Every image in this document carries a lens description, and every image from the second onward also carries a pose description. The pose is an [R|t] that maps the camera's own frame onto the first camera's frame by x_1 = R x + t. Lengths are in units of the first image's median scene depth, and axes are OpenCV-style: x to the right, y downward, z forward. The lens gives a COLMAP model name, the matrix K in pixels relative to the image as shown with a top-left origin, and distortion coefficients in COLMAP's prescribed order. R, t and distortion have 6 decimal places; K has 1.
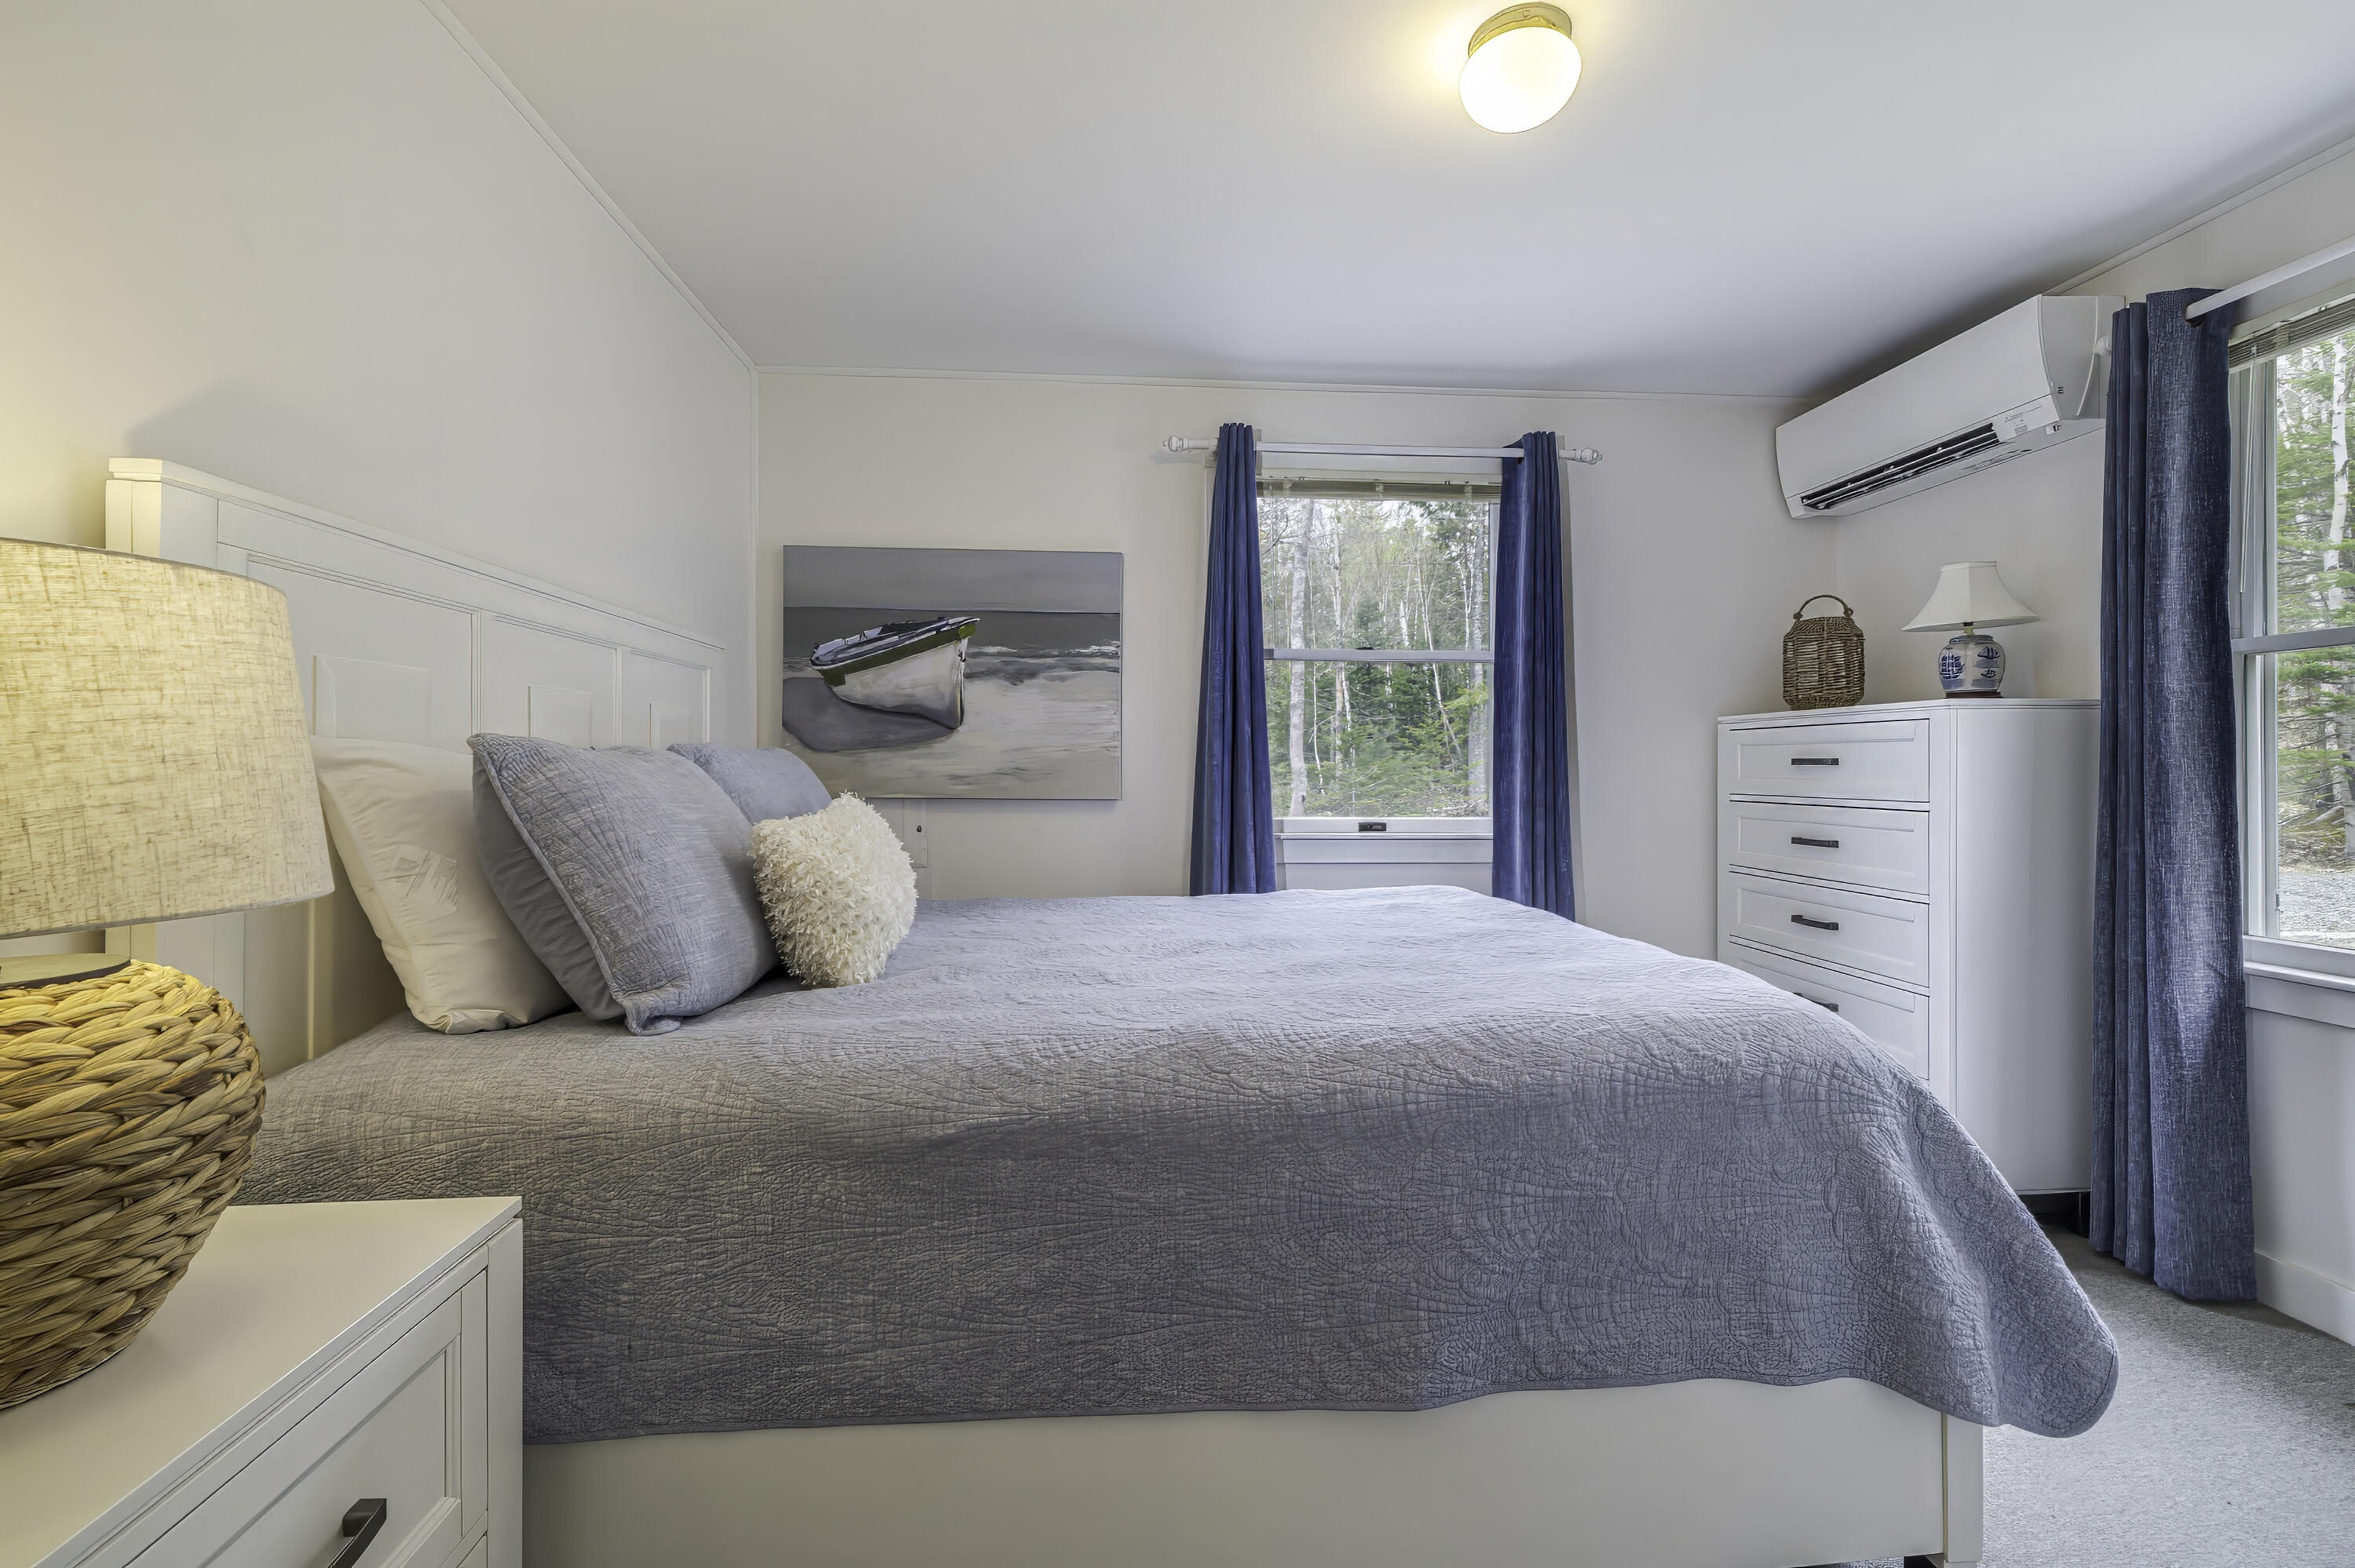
lens RADIAL K [[1019.8, 0, 1175.3], [0, 1019.8, 778.0], [0, 0, 1]] dist [-0.000284, -0.000107]
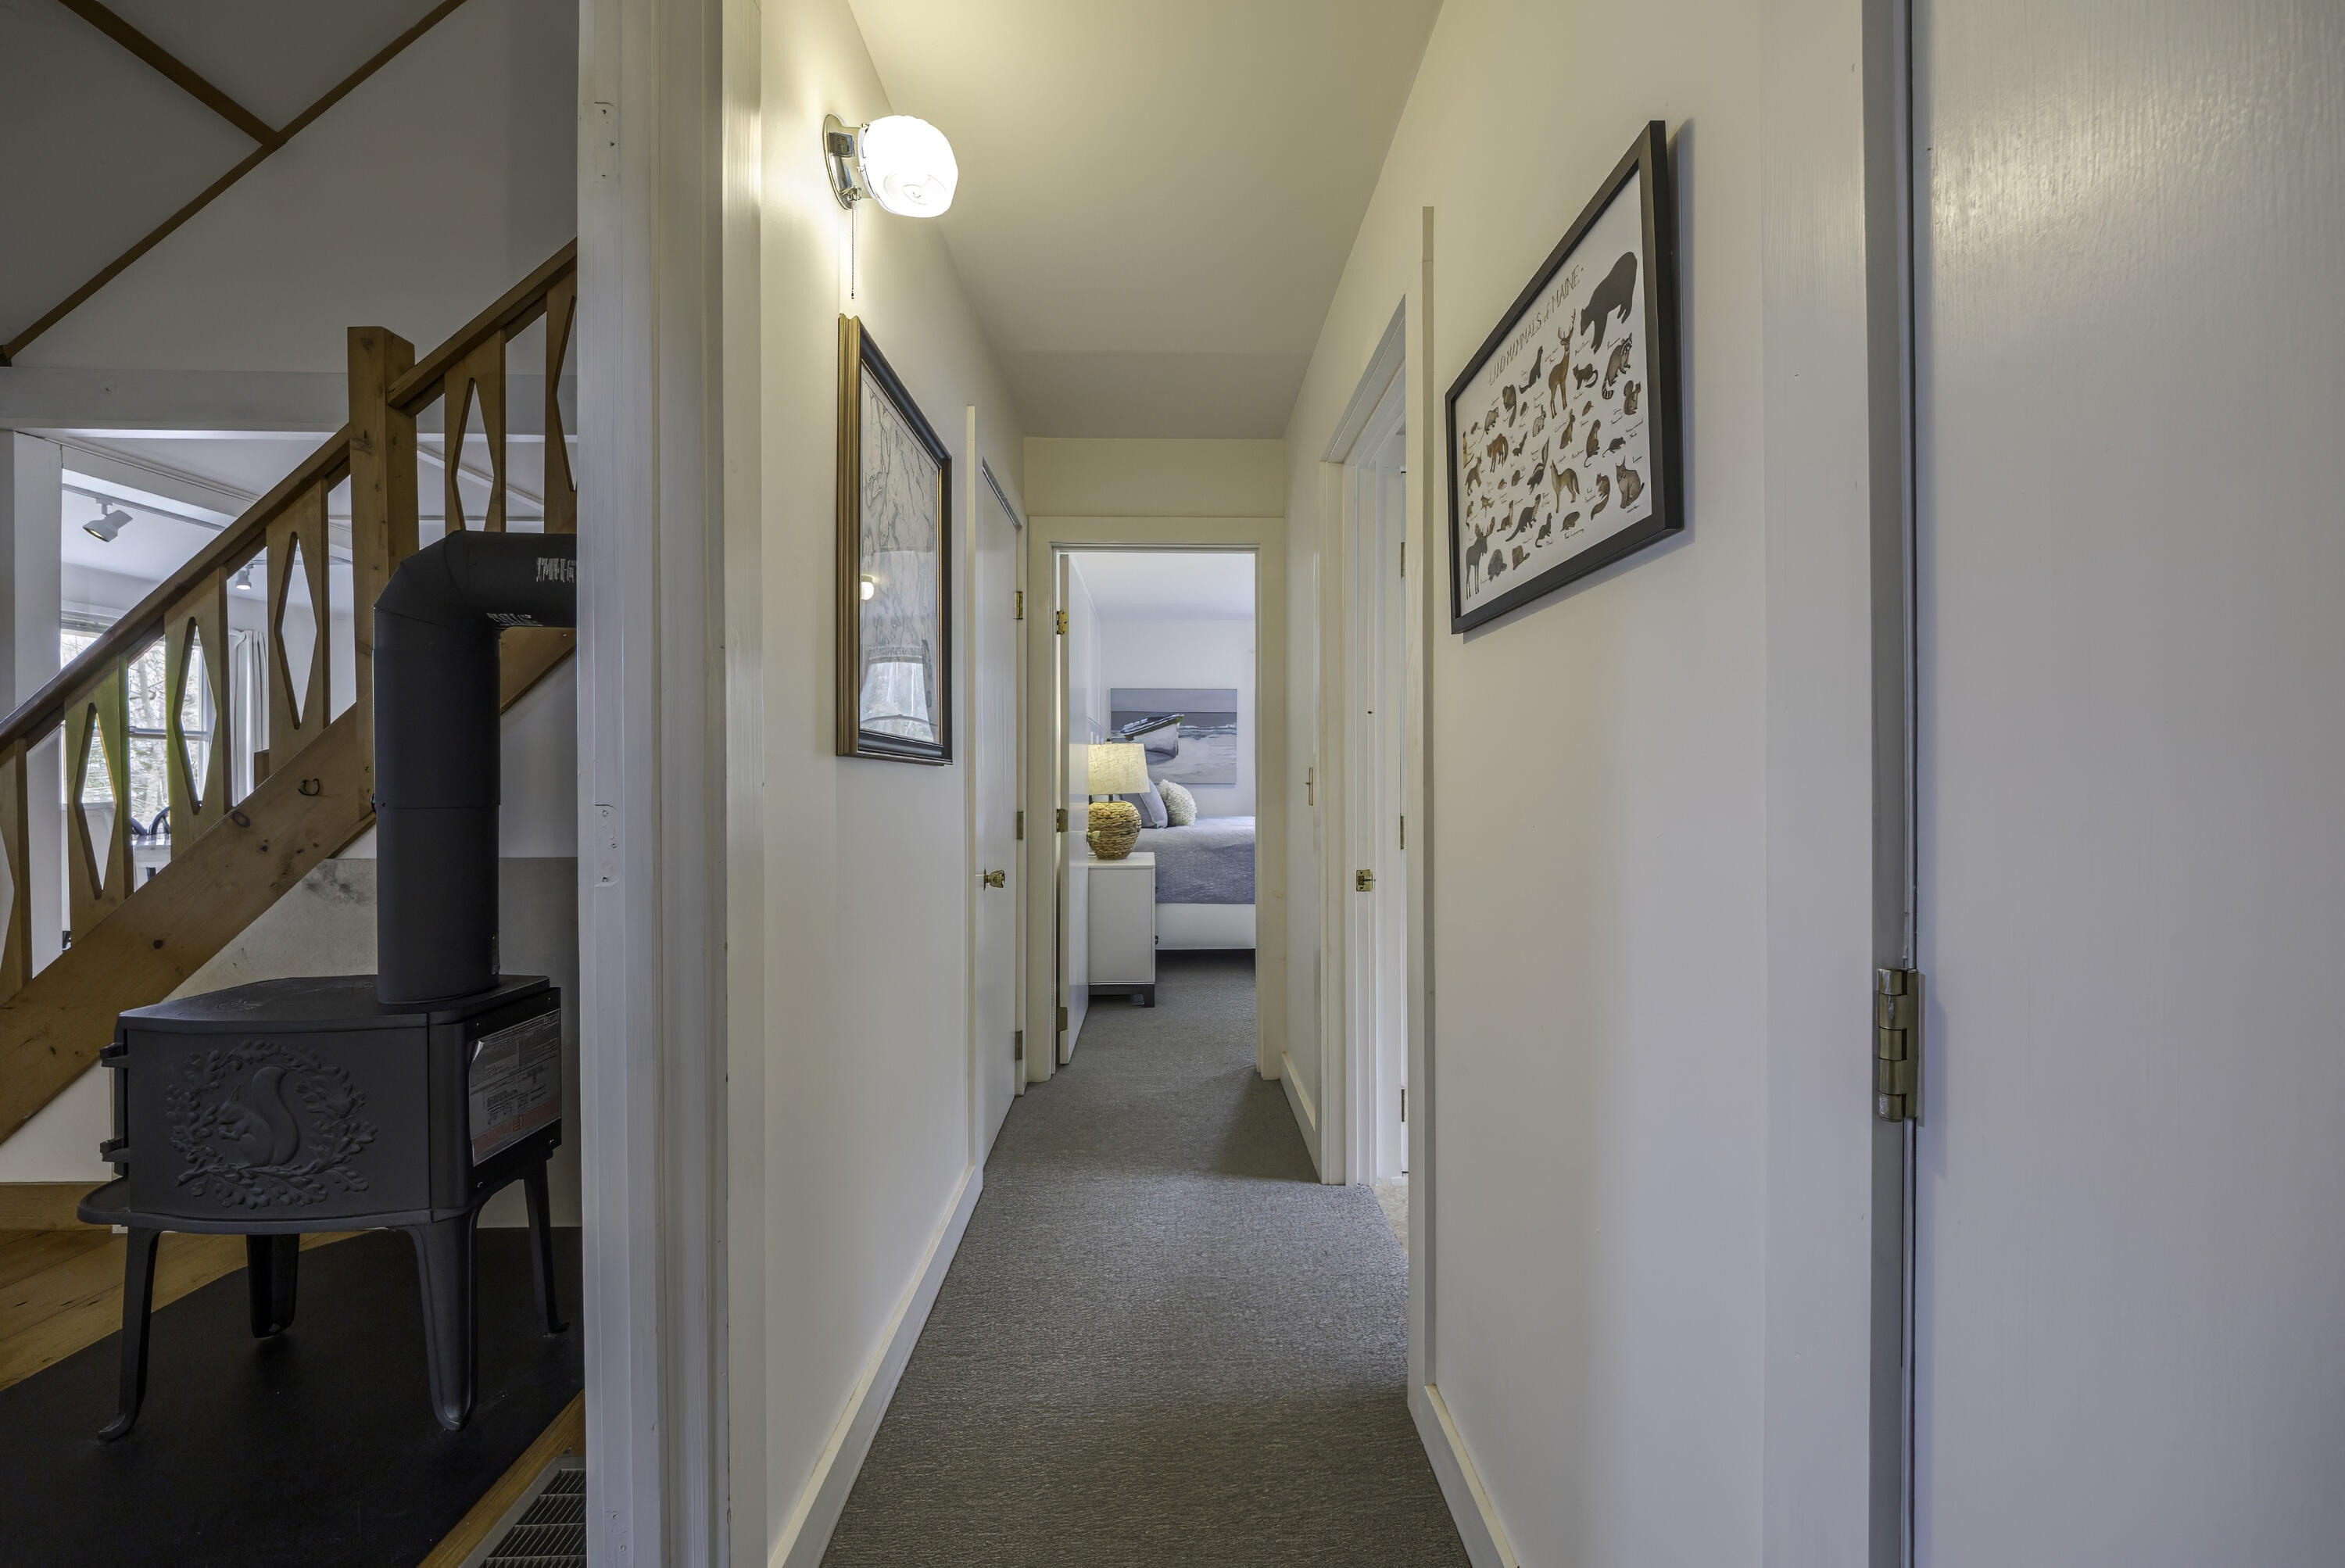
lens RADIAL K [[807.6, 0, 1177.4], [0, 807.6, 779.5], [0, 0, 1]] dist [0.000011, 0.000000]
pose [[0.998850, -0.001043, -0.047937, -0.108754], [0.001208, 0.999993, 0.003422, 0.004210], [0.047934, -0.003476, 0.998844, -1.108592]]
